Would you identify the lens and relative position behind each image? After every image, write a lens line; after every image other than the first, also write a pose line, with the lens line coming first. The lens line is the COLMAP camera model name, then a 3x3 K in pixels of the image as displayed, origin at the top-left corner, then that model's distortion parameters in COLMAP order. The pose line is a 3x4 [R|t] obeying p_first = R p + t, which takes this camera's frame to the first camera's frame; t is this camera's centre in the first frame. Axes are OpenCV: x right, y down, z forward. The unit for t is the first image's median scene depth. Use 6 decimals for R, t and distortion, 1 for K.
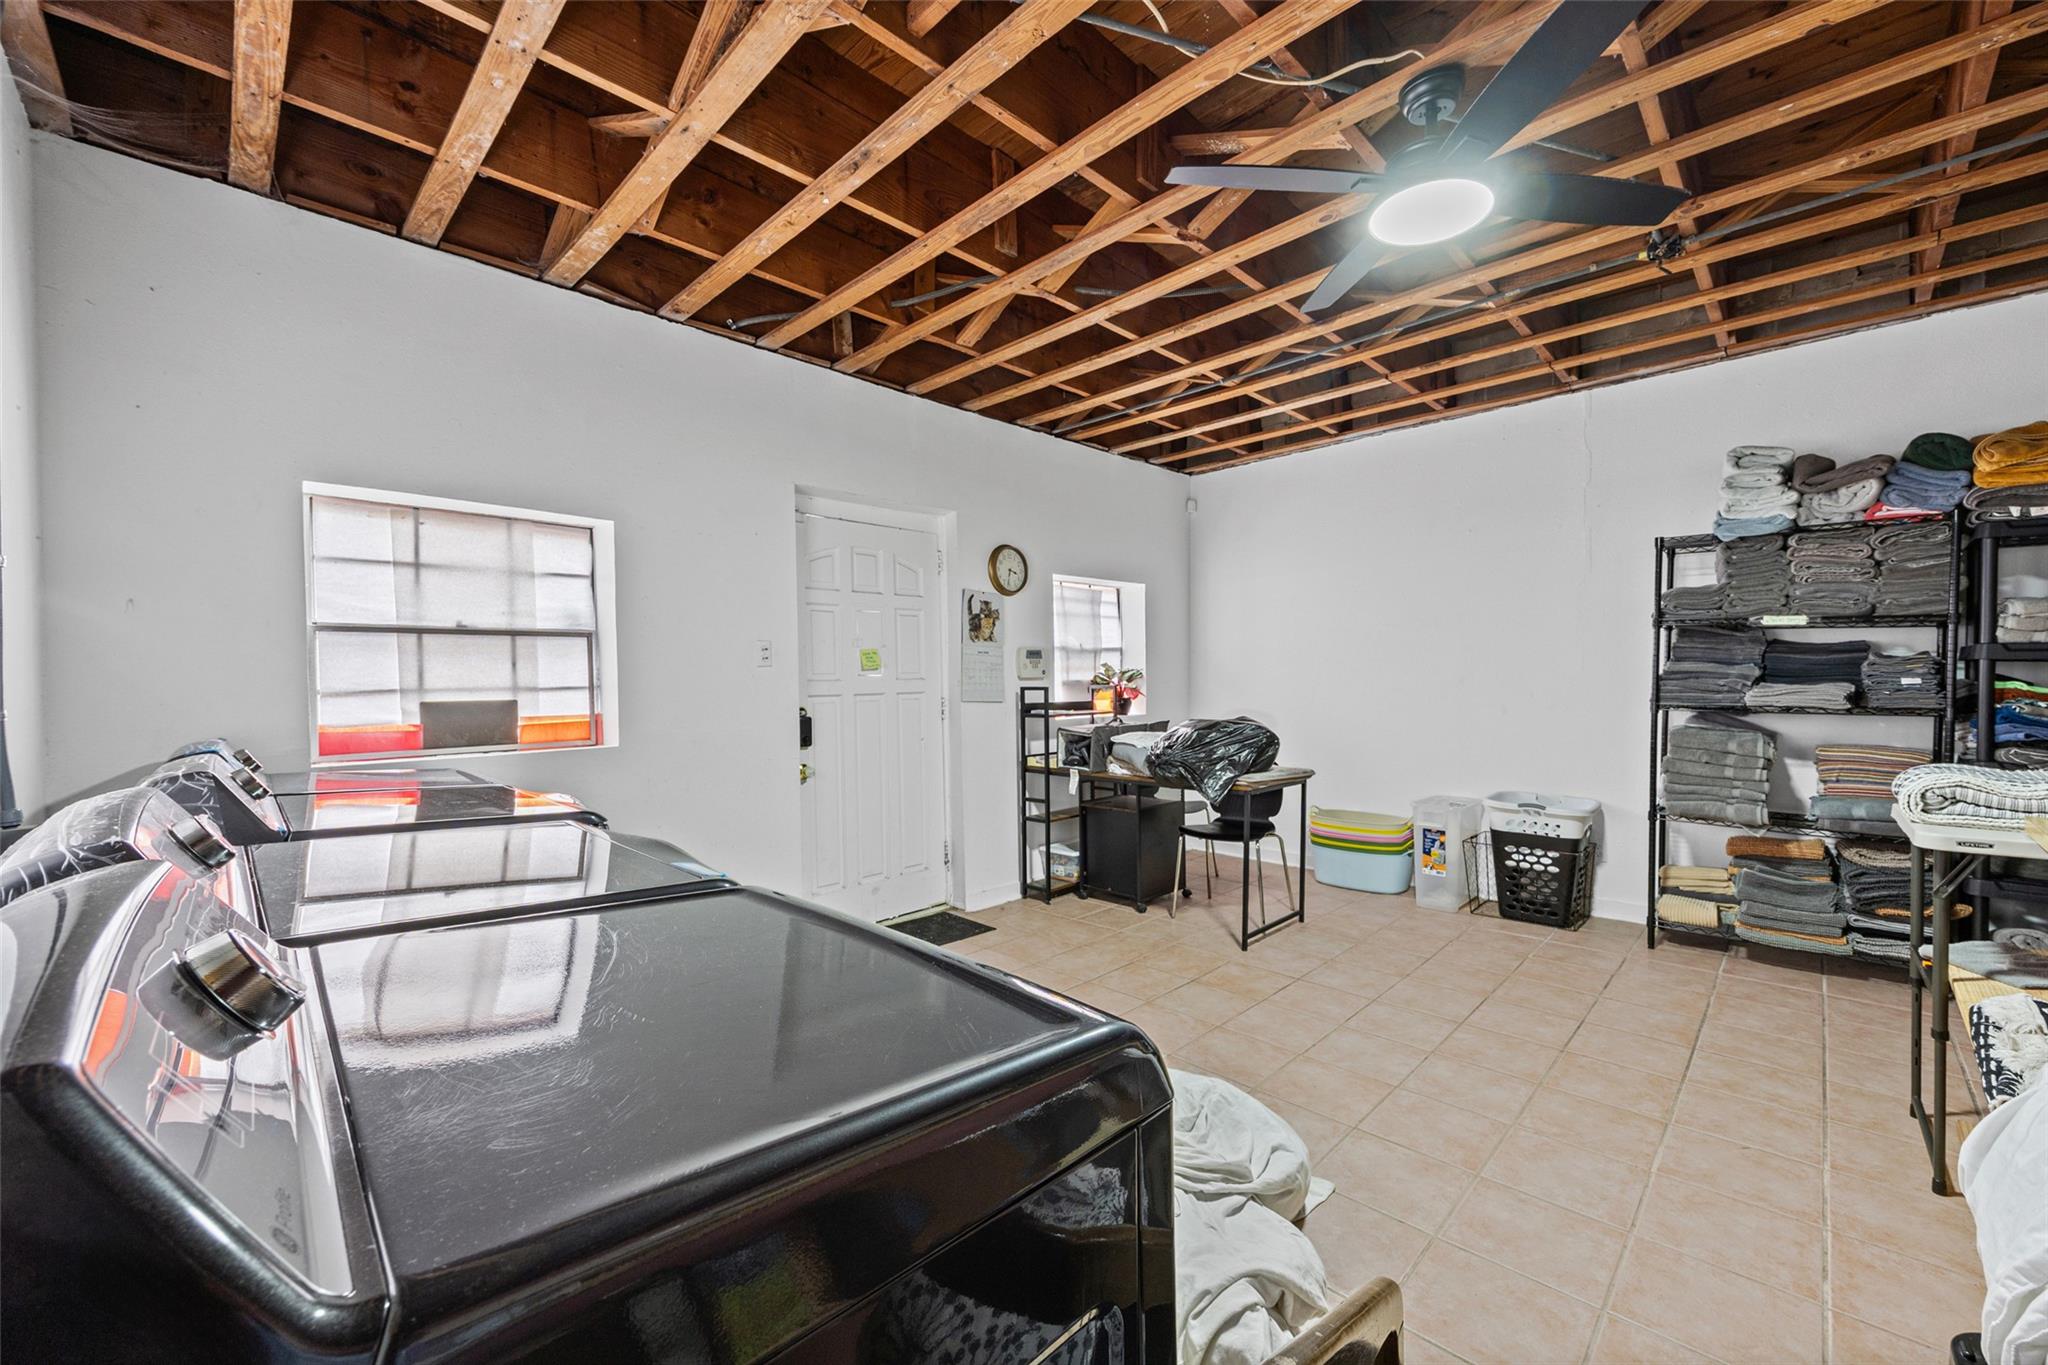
lens RADIAL K [[802.6, 0, 1041.8], [0, 802.6, 688.7], [0, 0, 1]] dist [0.000465, -0.000423]
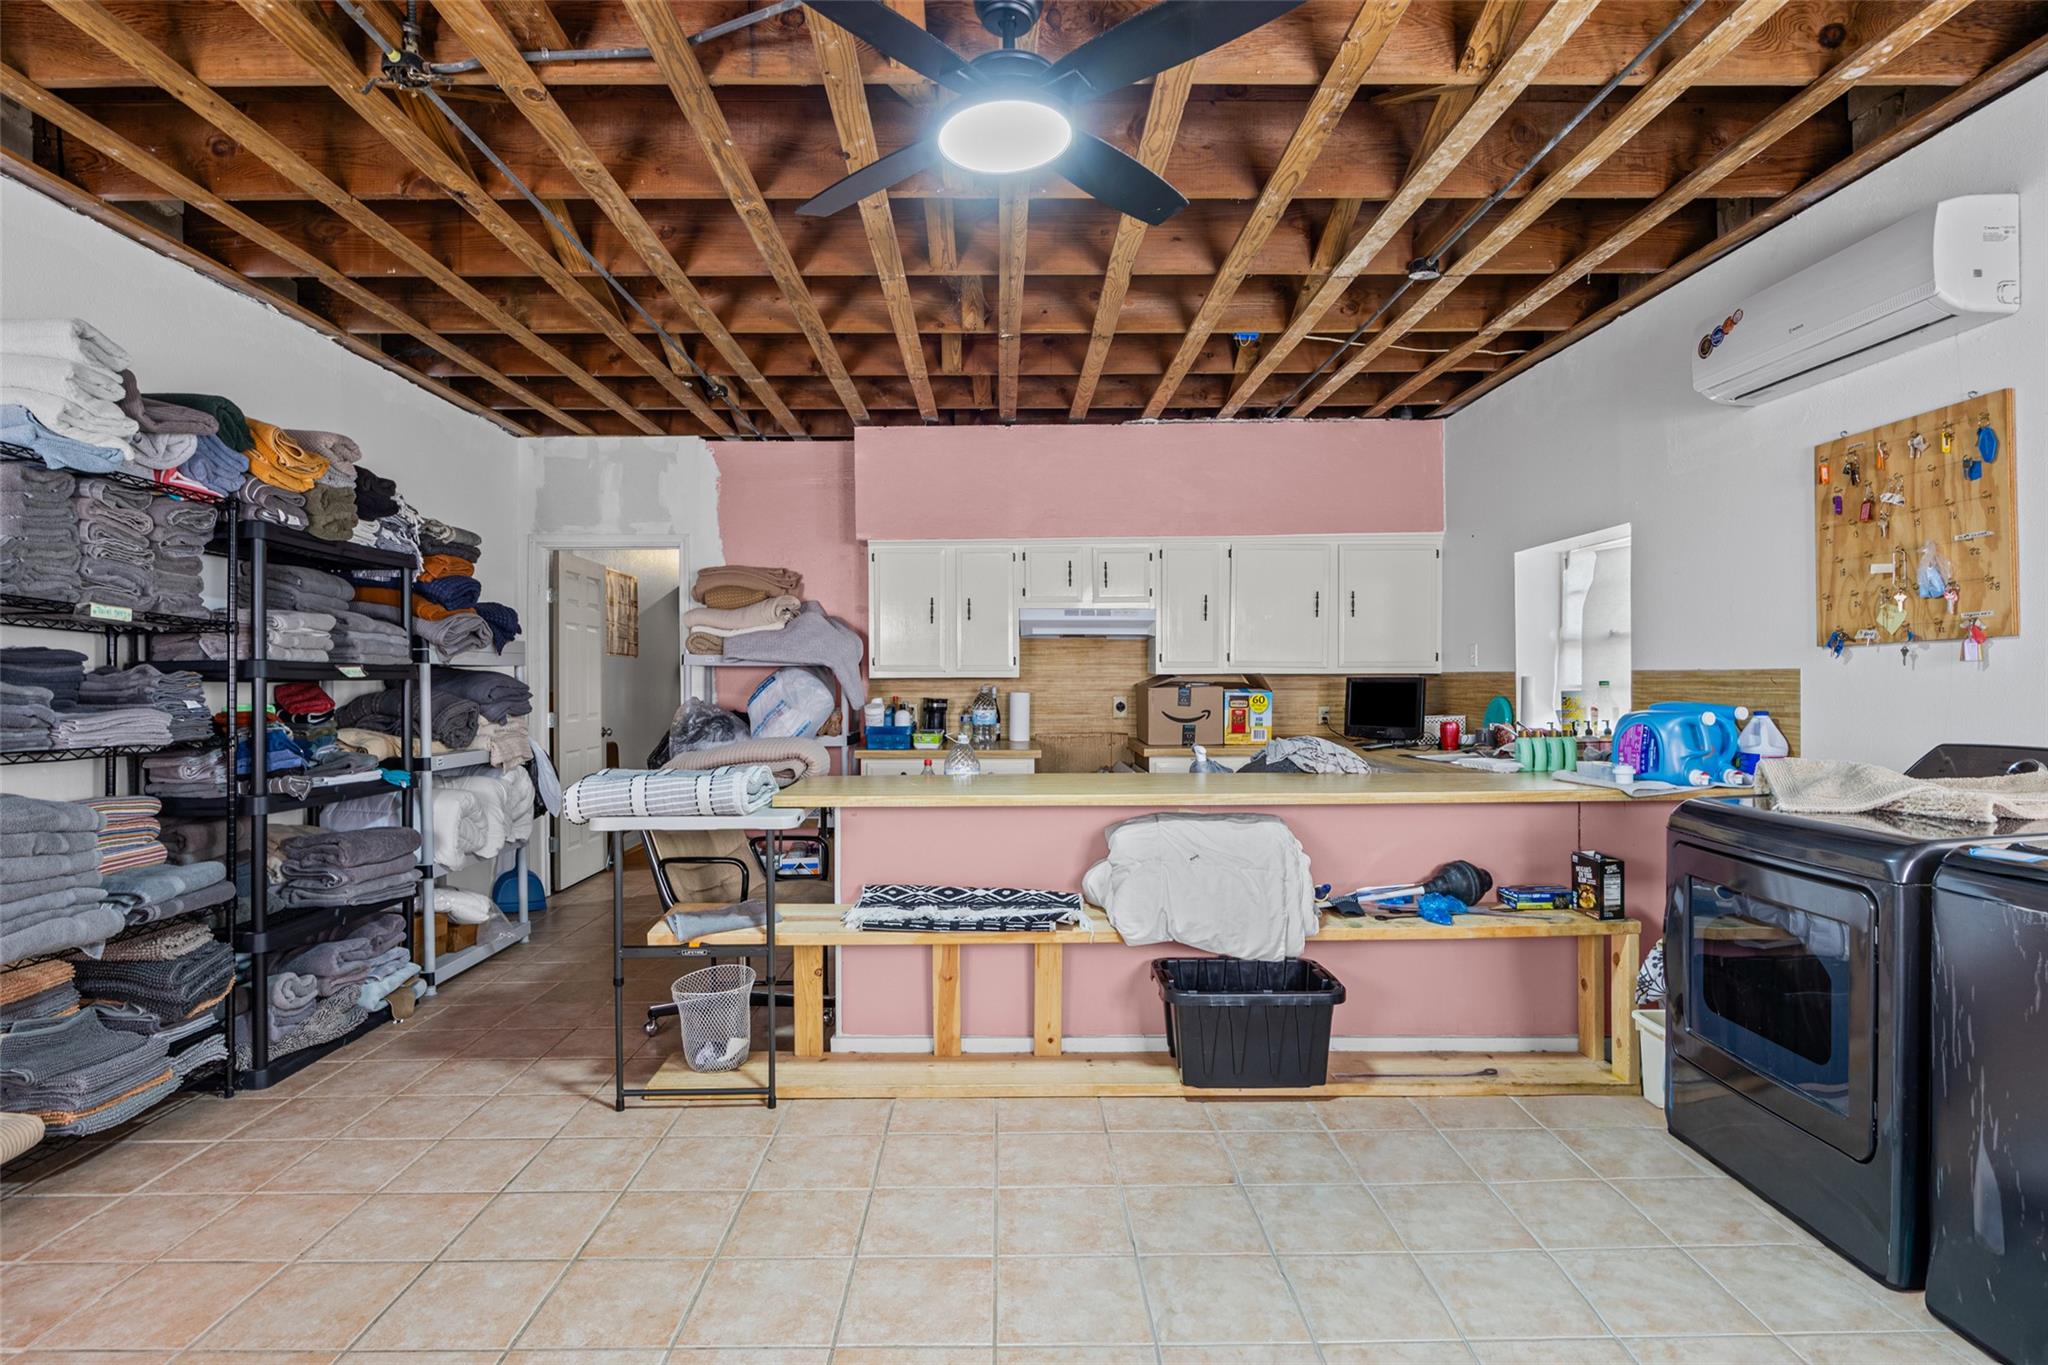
lens RADIAL K [[1044.1, 0, 1007.2], [0, 1044.1, 683.2], [0, 0, 1]] dist [-0.013642, 0.001017]
pose [[-0.704090, 0.011651, 0.710015, -0.188444], [0.021628, 0.999753, 0.005042, -0.019246], [-0.709781, 0.018906, -0.704168, 1.191571]]
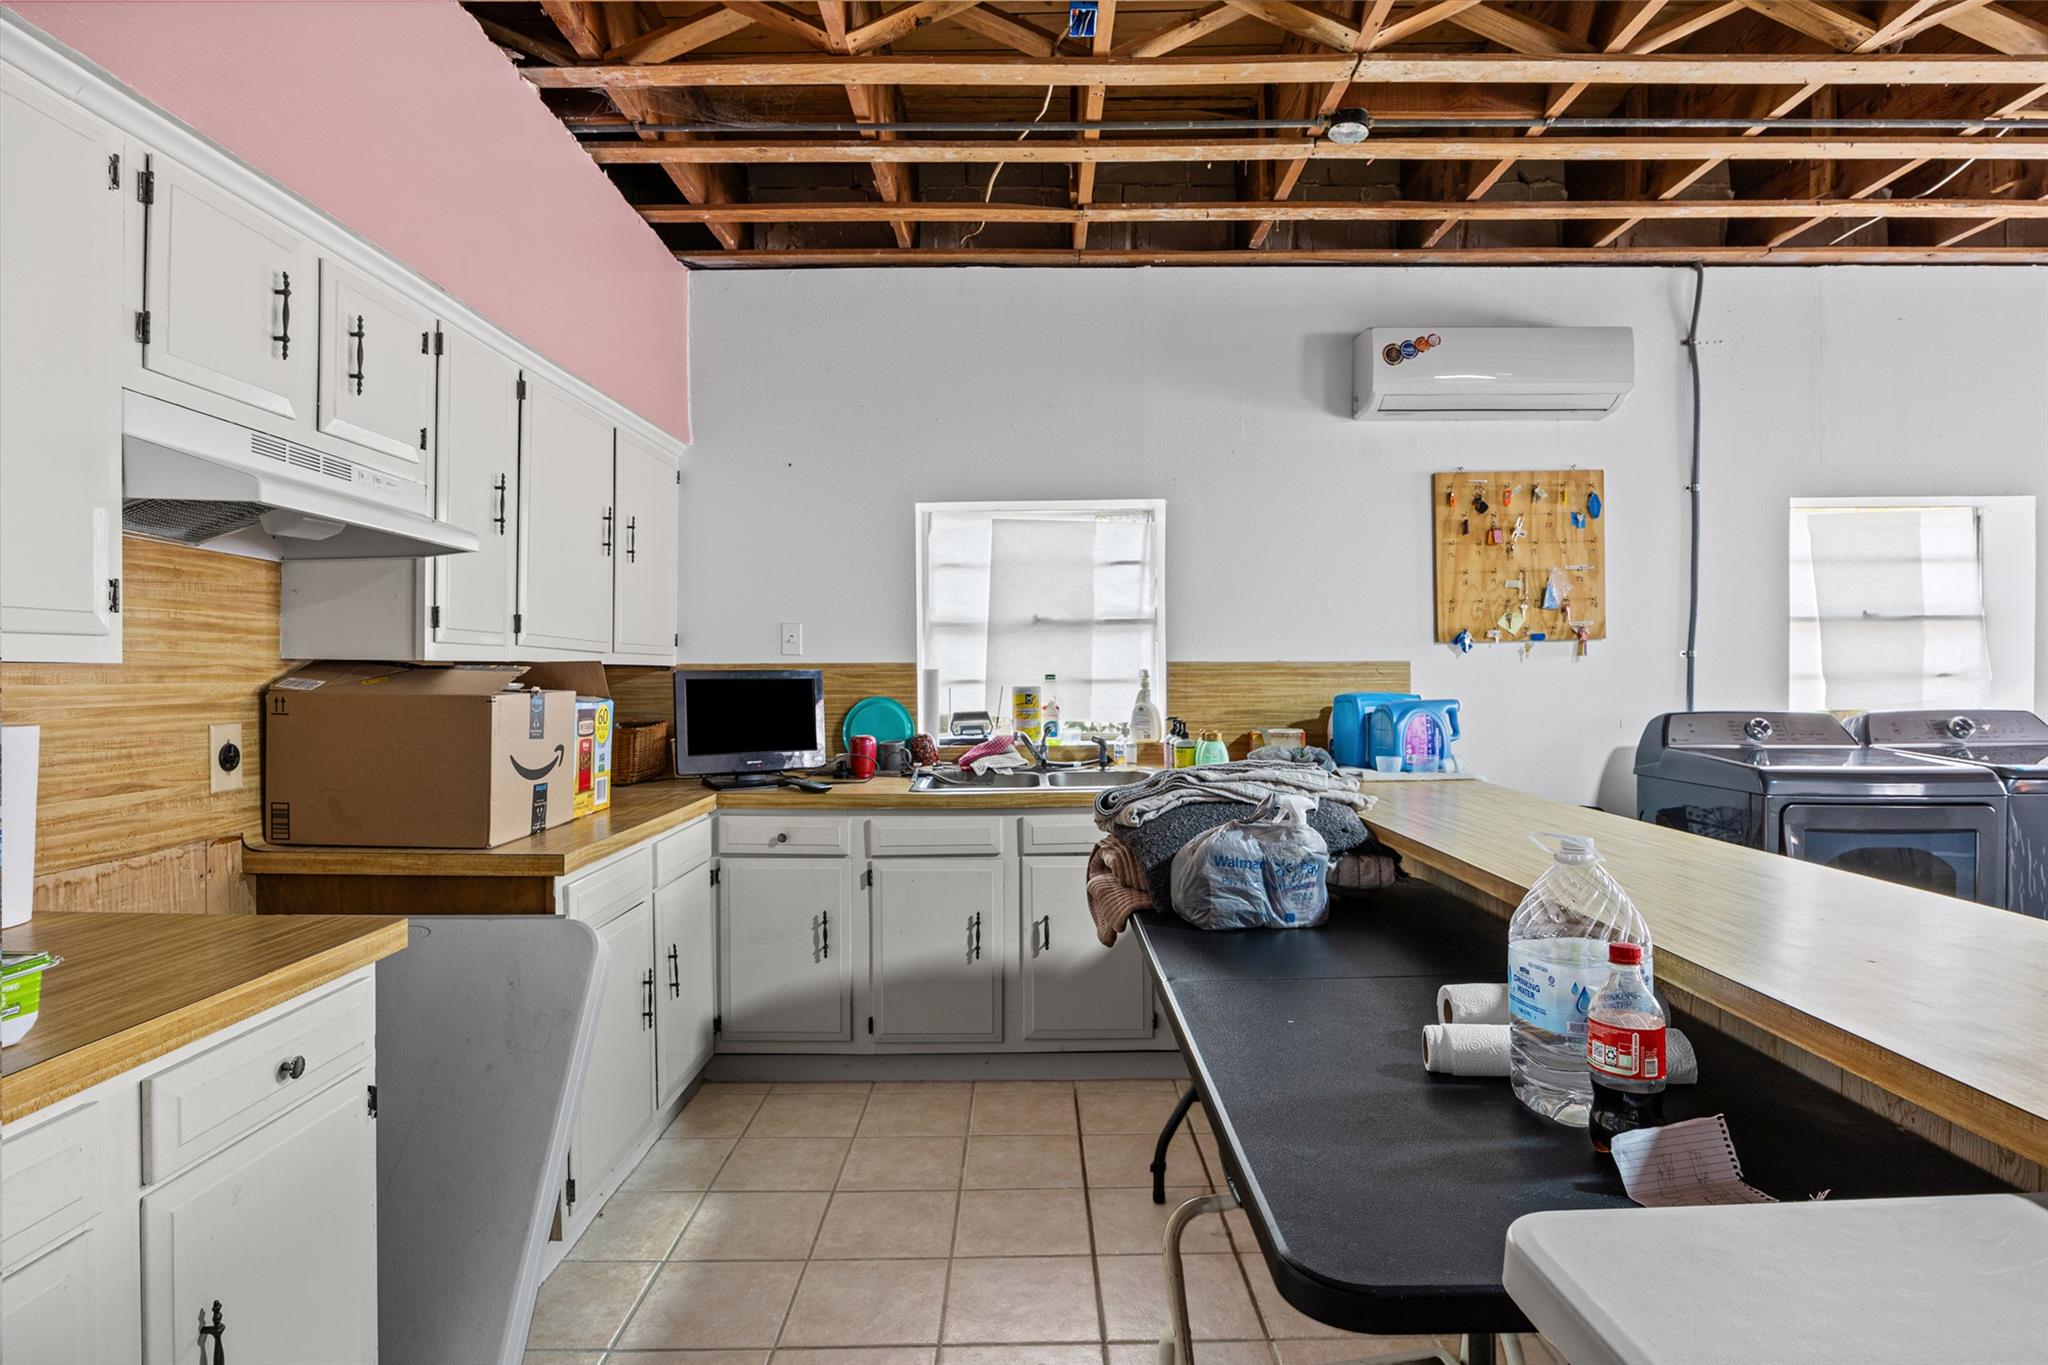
lens RADIAL K [[1082.1, 0, 1035.6], [0, 1082.1, 691.5], [0, 0, 1]] dist [-0.005810, 0.001699]
pose [[-0.710175, 0.028139, -0.703462, 1.226716], [0.005130, 0.999381, 0.034797, -0.021828], [0.704006, 0.021103, -0.709880, 0.462110]]
